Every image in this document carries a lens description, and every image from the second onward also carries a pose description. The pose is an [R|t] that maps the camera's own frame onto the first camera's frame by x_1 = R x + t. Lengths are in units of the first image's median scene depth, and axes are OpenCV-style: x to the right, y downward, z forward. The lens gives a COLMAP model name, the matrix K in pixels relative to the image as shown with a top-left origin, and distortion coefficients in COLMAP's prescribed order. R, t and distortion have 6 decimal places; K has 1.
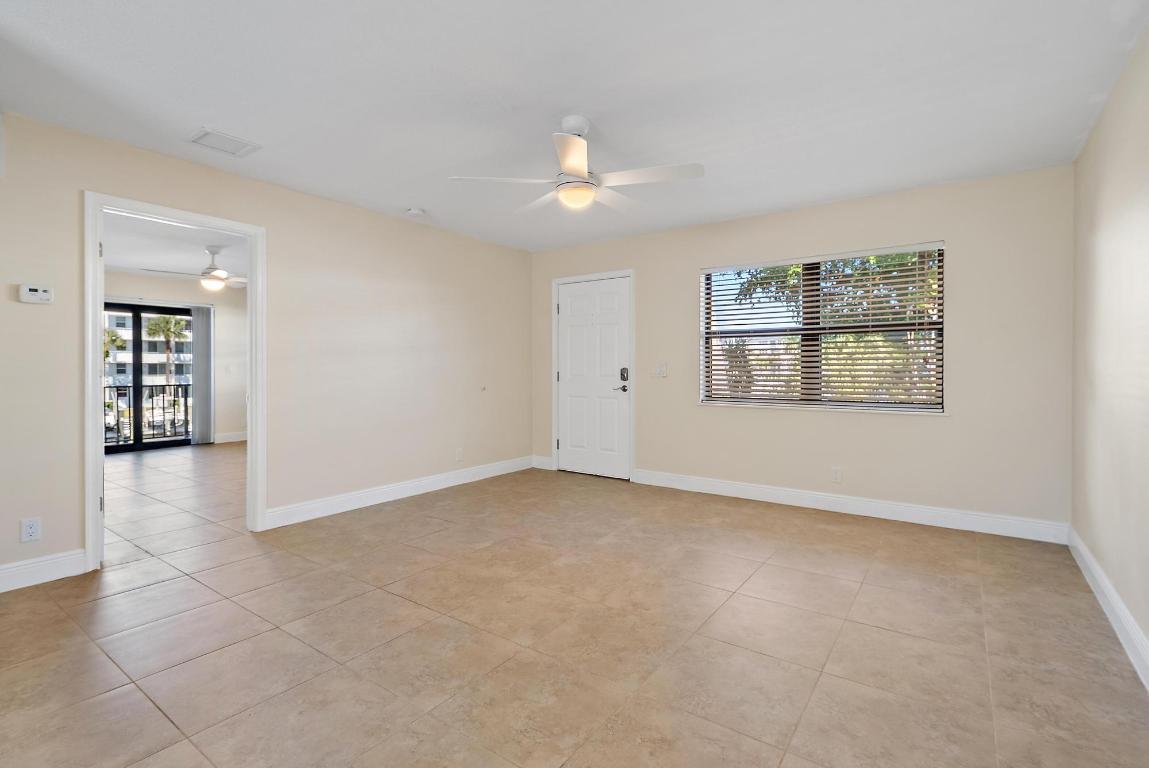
lens RADIAL K [[552.8, 0, 567.8], [0, 552.8, 377.9], [0, 0, 1]] dist [0.003918, -0.003136]
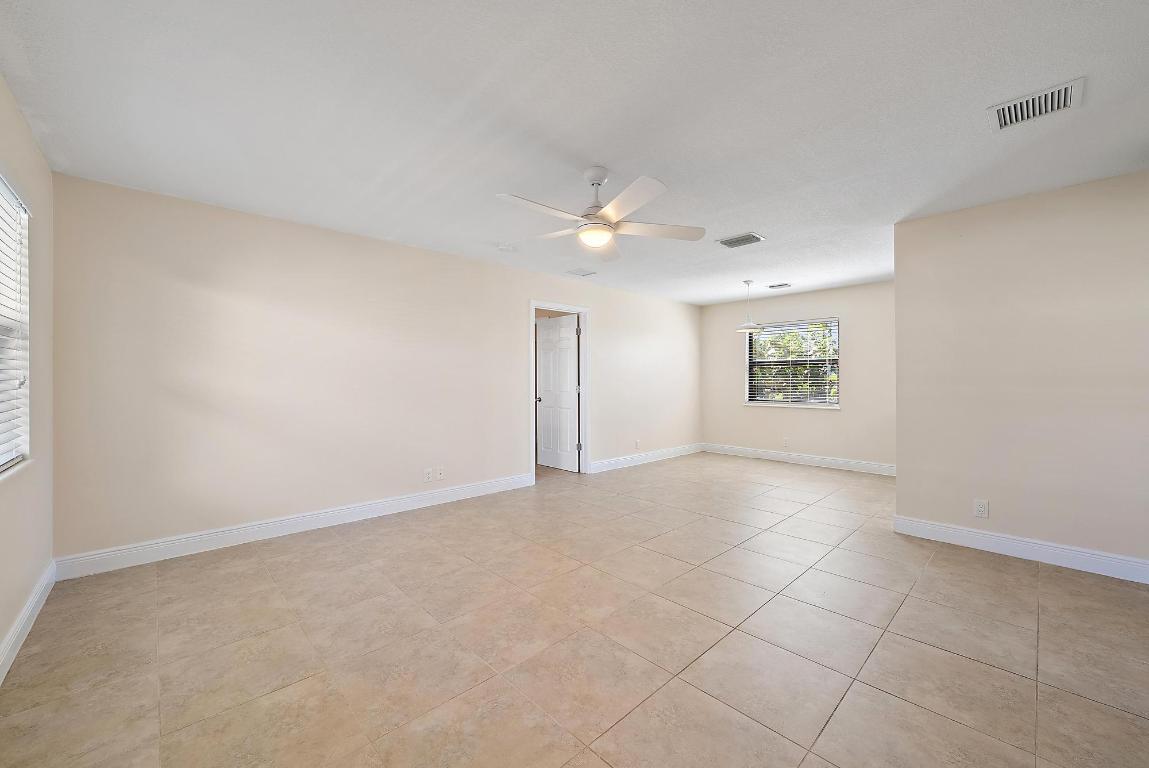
lens RADIAL K [[455.4, 0, 570.8], [0, 455.4, 382.6], [0, 0, 1]] dist [0.000504, -0.000166]
pose [[-0.983751, 0.001643, 0.179528, -0.077720], [0.005745, 0.999734, 0.022333, -0.040832], [-0.179444, 0.023001, -0.983499, 1.490671]]
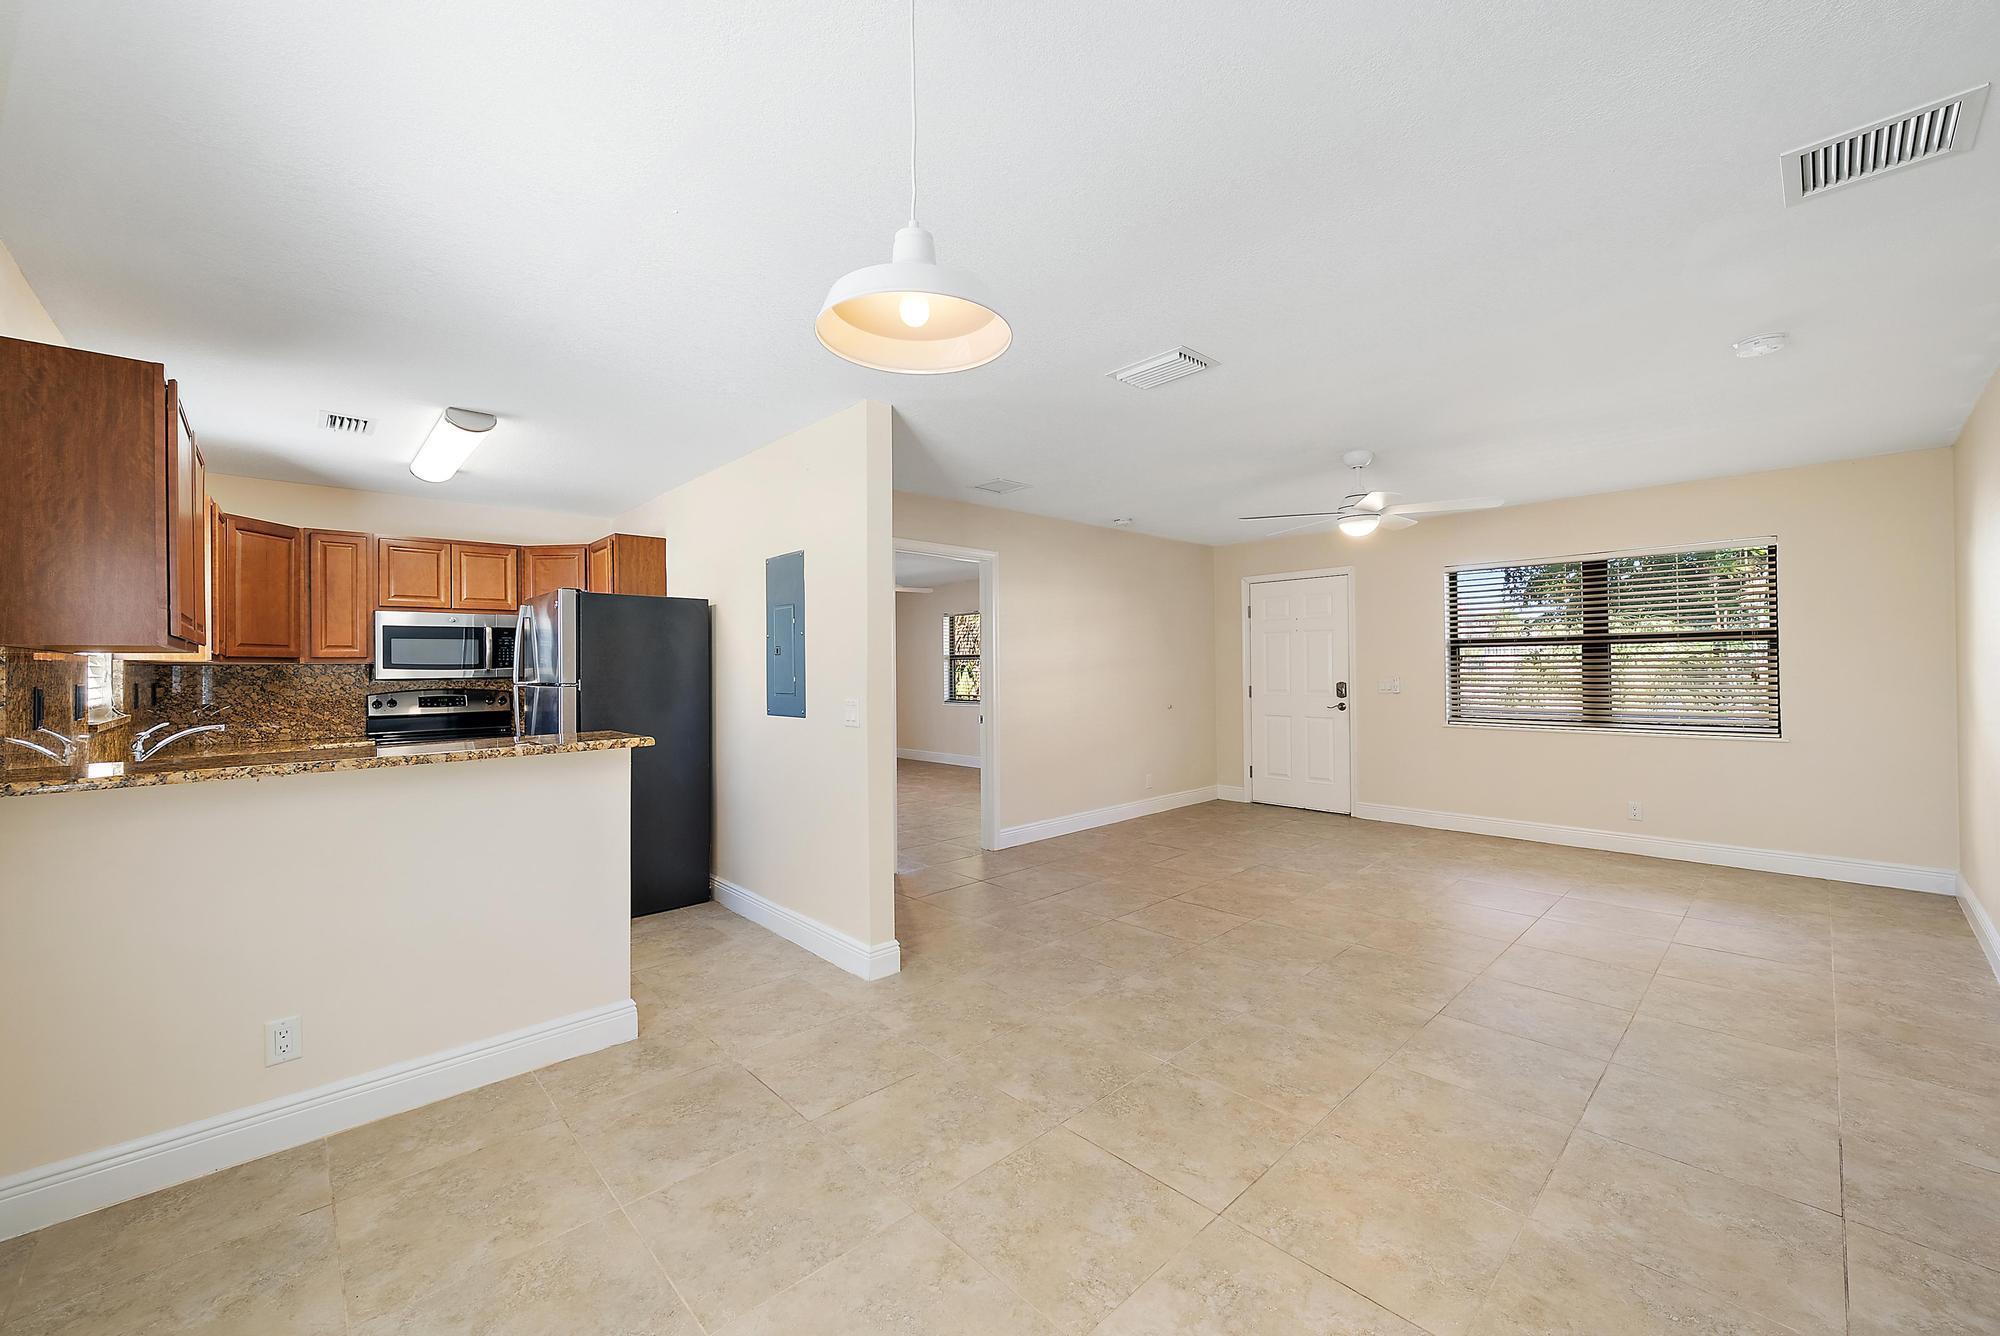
lens RADIAL K [[792.7, 0, 991.7], [0, 792.7, 665.6], [0, 0, 1]] dist [0.000504, -0.000166]
pose [[0.982130, -0.009799, -0.187950, -0.298008], [0.006001, 0.999766, -0.020768, -0.032853], [0.188110, 0.019269, 0.981959, -0.451845]]
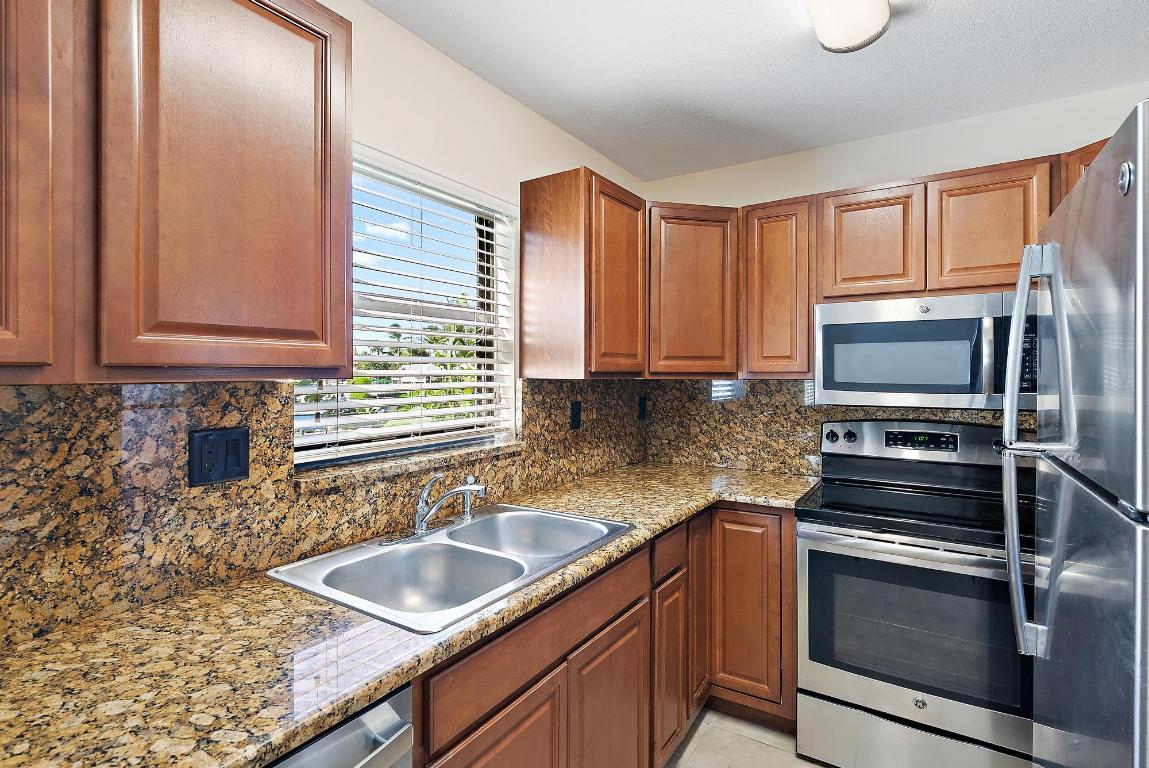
lens RADIAL K [[552.8, 0, 580.9], [0, 552.8, 369.0], [0, 0, 1]] dist [0.003918, -0.003136]
pose [[0.073024, -0.003860, -0.997323, -0.883413], [-0.016861, 0.999845, -0.005105, -0.071593], [0.997188, 0.017189, 0.072947, 0.266551]]
